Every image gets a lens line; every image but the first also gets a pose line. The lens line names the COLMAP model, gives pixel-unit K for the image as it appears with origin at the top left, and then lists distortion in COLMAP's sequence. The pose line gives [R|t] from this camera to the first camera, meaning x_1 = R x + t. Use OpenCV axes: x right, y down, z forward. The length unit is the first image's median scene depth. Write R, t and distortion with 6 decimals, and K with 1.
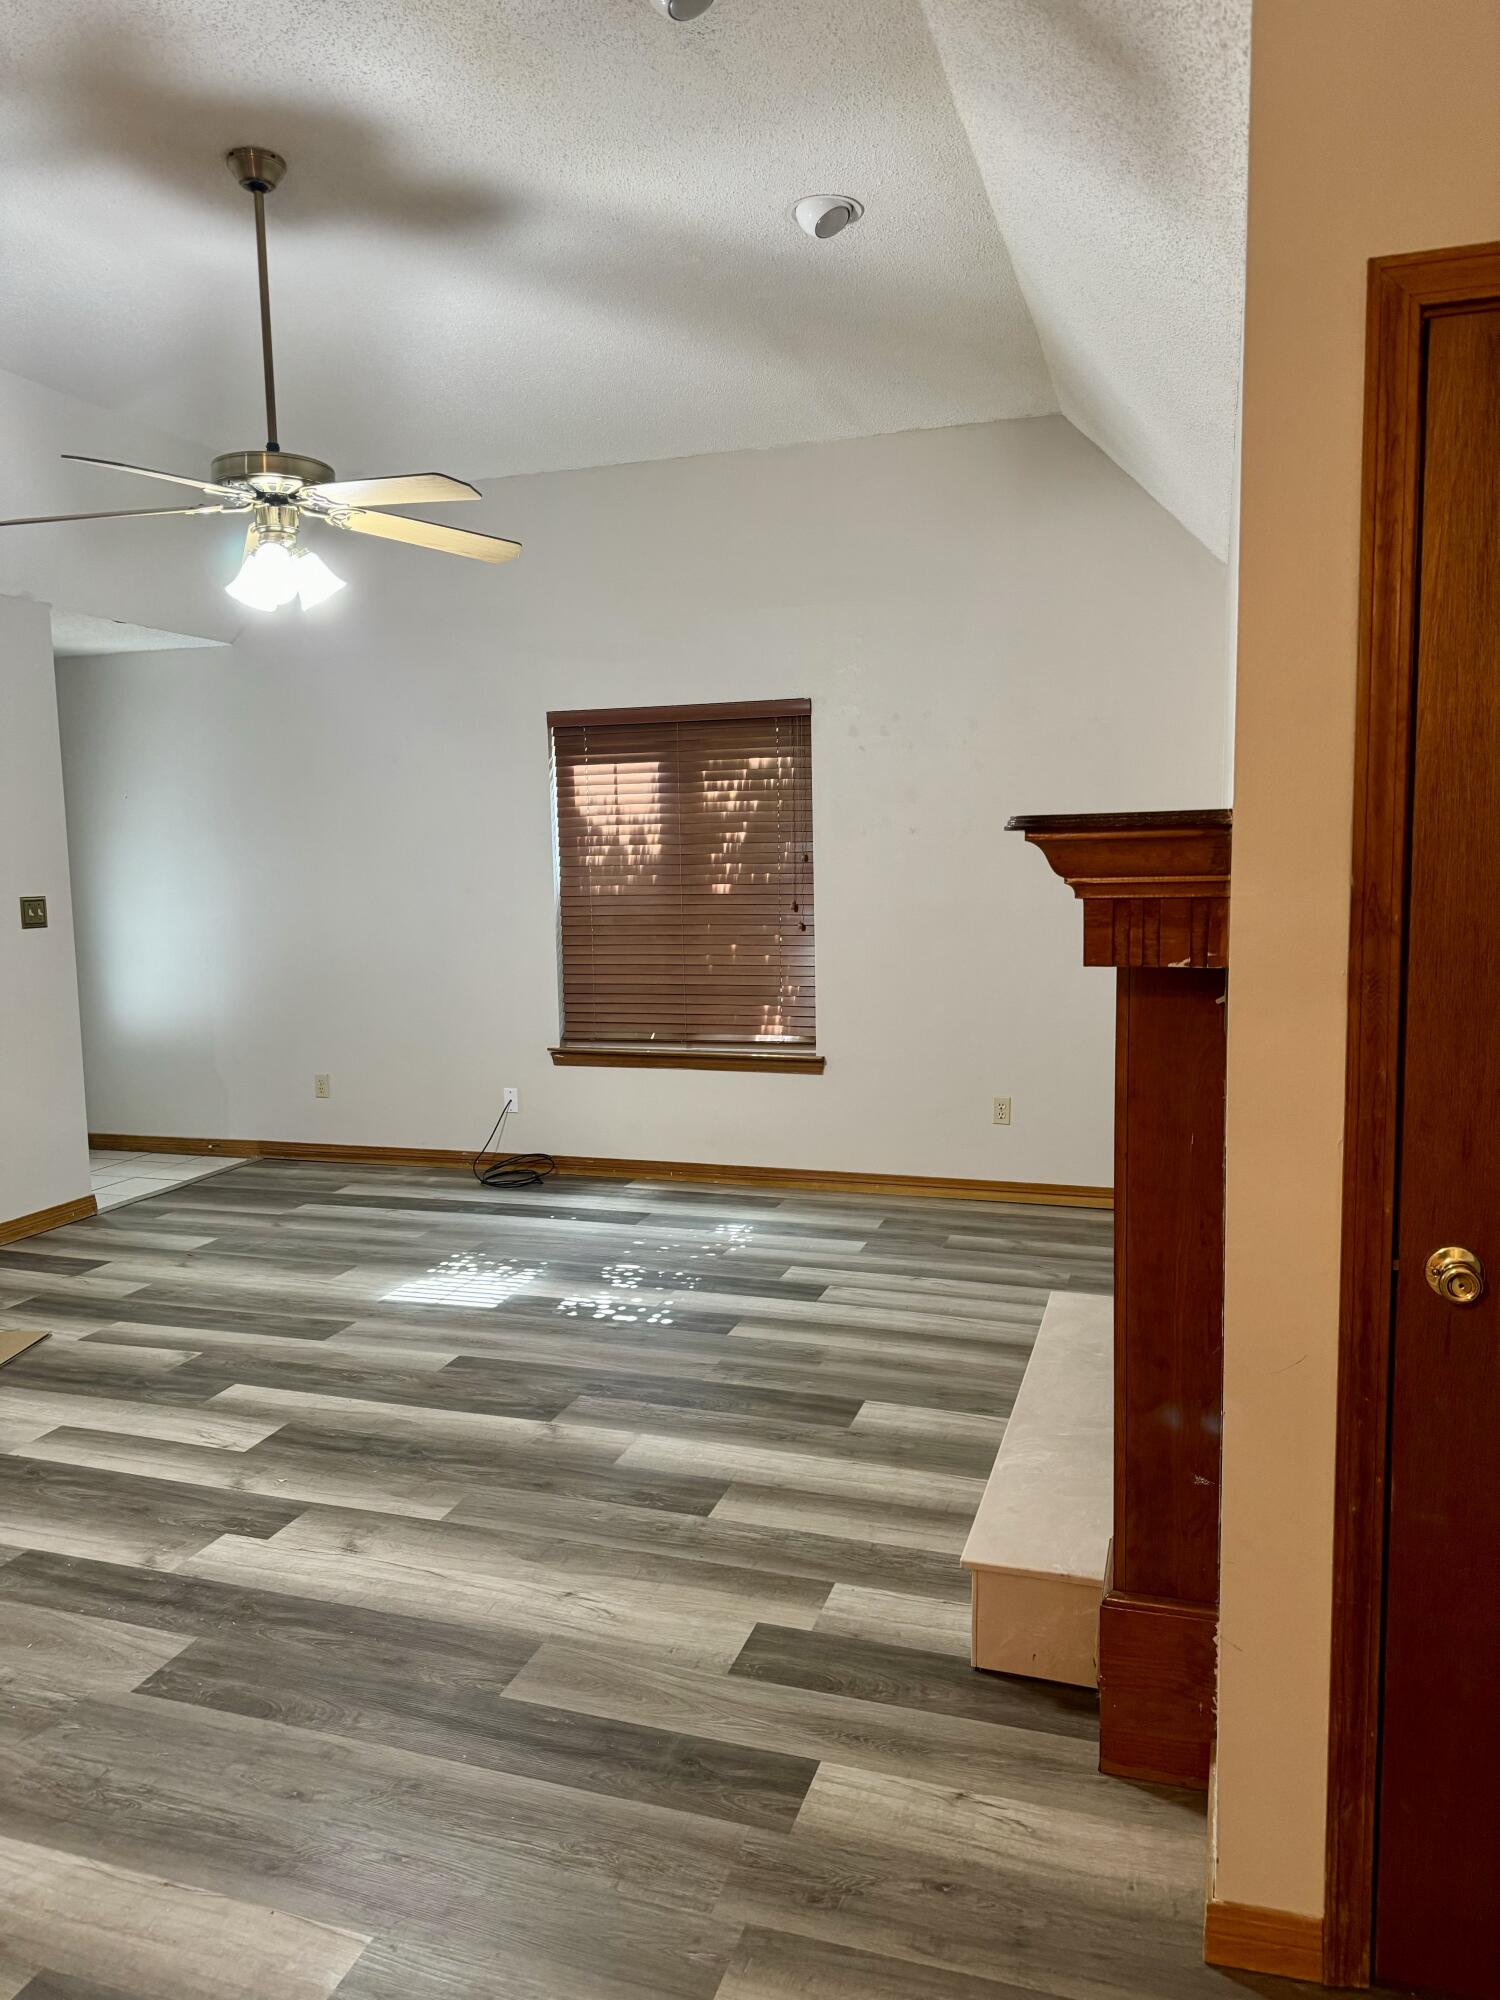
lens RADIAL K [[1417.4, 0, 750.0], [0, 1417.4, 1000.0], [0, 0, 1]] dist [0.004498, -0.004496]
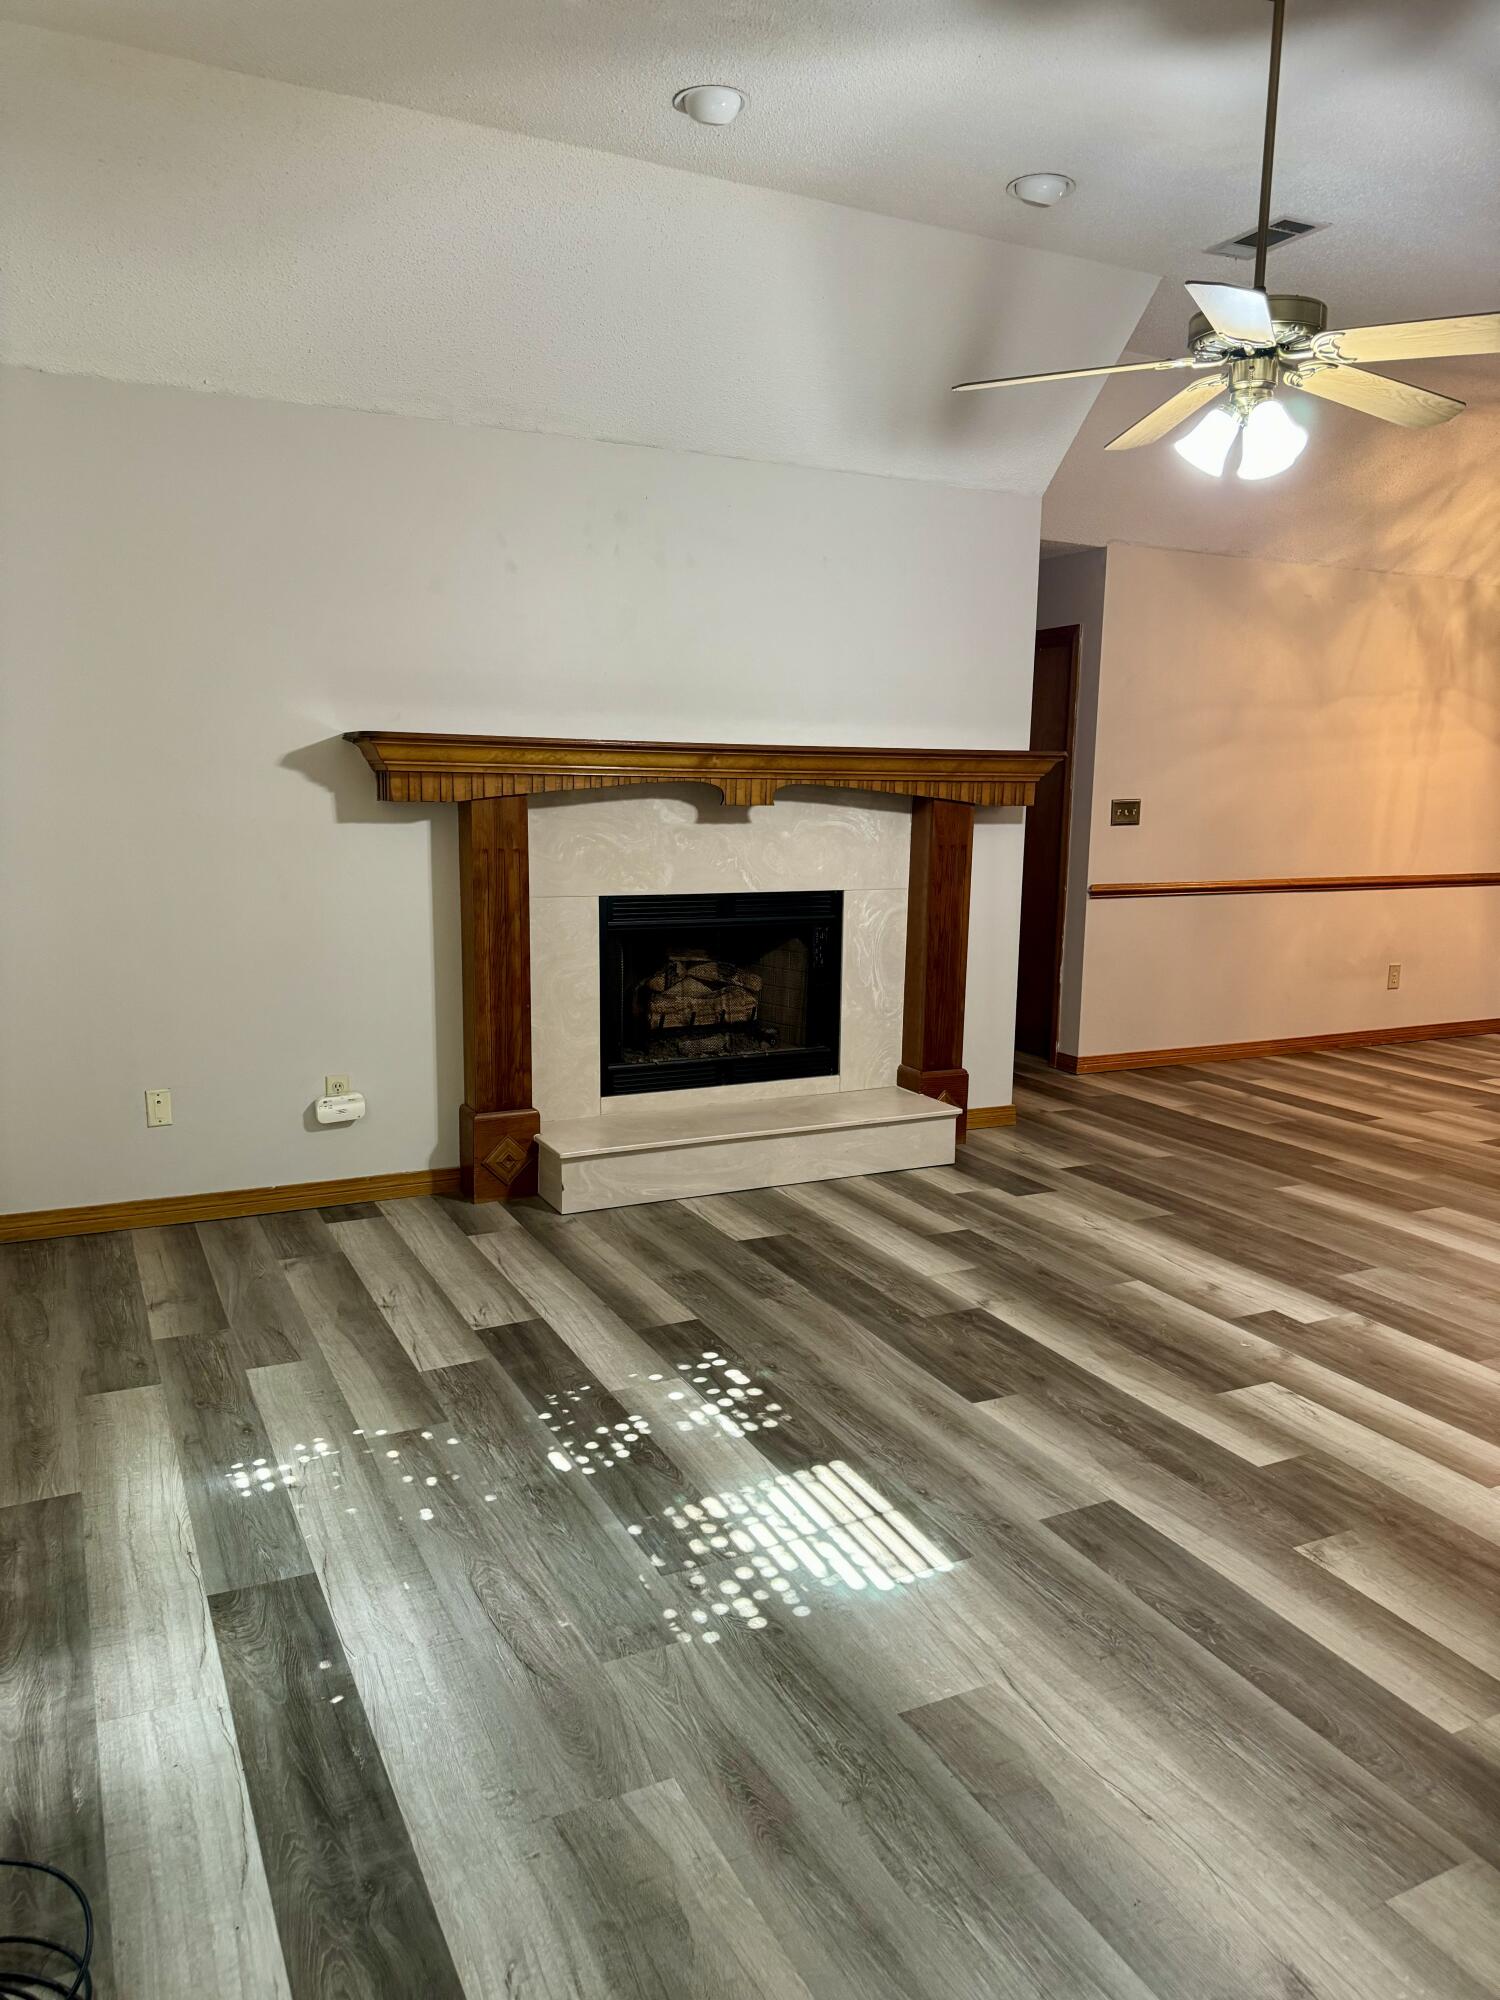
lens RADIAL K [[1417.4, 0, 750.0], [0, 1417.4, 1000.0], [0, 0, 1]] dist [0.004498, -0.004496]
pose [[-0.703657, -0.110782, 0.701850, -0.613224], [0.079216, 0.969382, 0.232430, -0.145912], [-0.706110, 0.219149, -0.673337, 1.498196]]
